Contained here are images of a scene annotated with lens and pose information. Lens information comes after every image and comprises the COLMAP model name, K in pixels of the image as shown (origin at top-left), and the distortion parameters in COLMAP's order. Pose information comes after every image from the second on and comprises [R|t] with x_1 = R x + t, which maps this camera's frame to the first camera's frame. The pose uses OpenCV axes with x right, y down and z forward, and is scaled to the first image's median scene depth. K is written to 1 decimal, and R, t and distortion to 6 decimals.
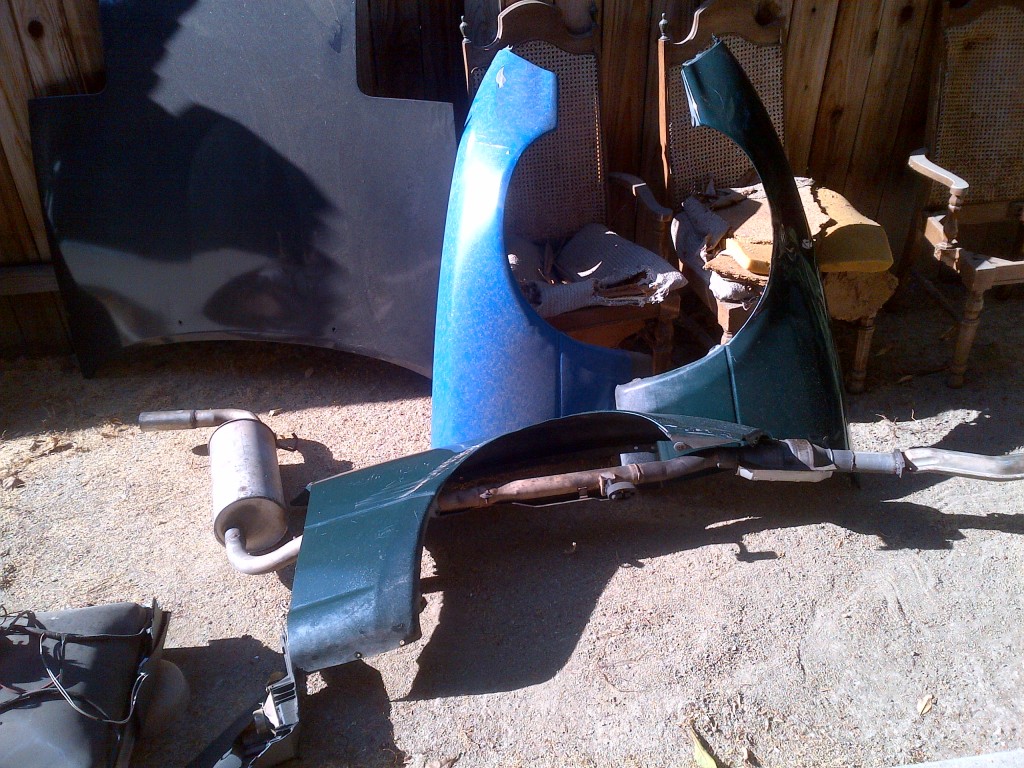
lens RADIAL K [[925.8, 0, 484.9], [0, 925.8, 384.5], [0, 0, 1]] dist [0.006508, -0.006776]
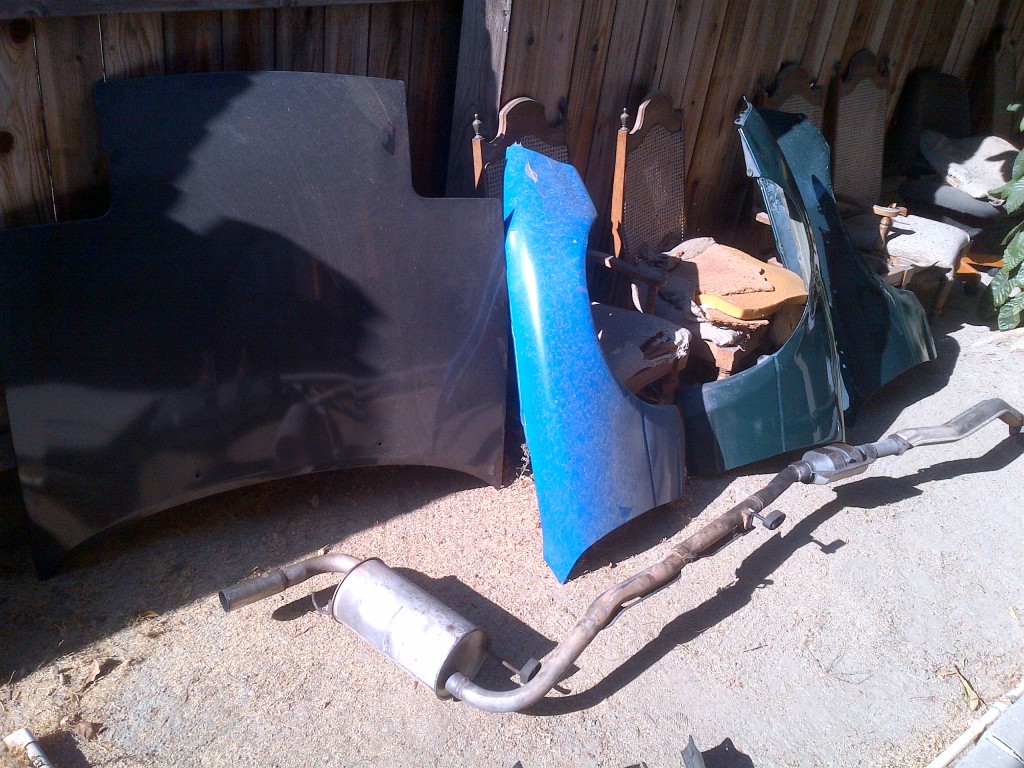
lens RADIAL K [[925.8, 0, 484.9], [0, 925.8, 384.5], [0, 0, 1]] dist [0.006508, -0.006776]
pose [[0.825650, -0.177870, 0.535410, -0.610952], [0.208925, 0.977928, 0.002699, -0.106477], [-0.524073, 0.109632, 0.844588, 0.165282]]
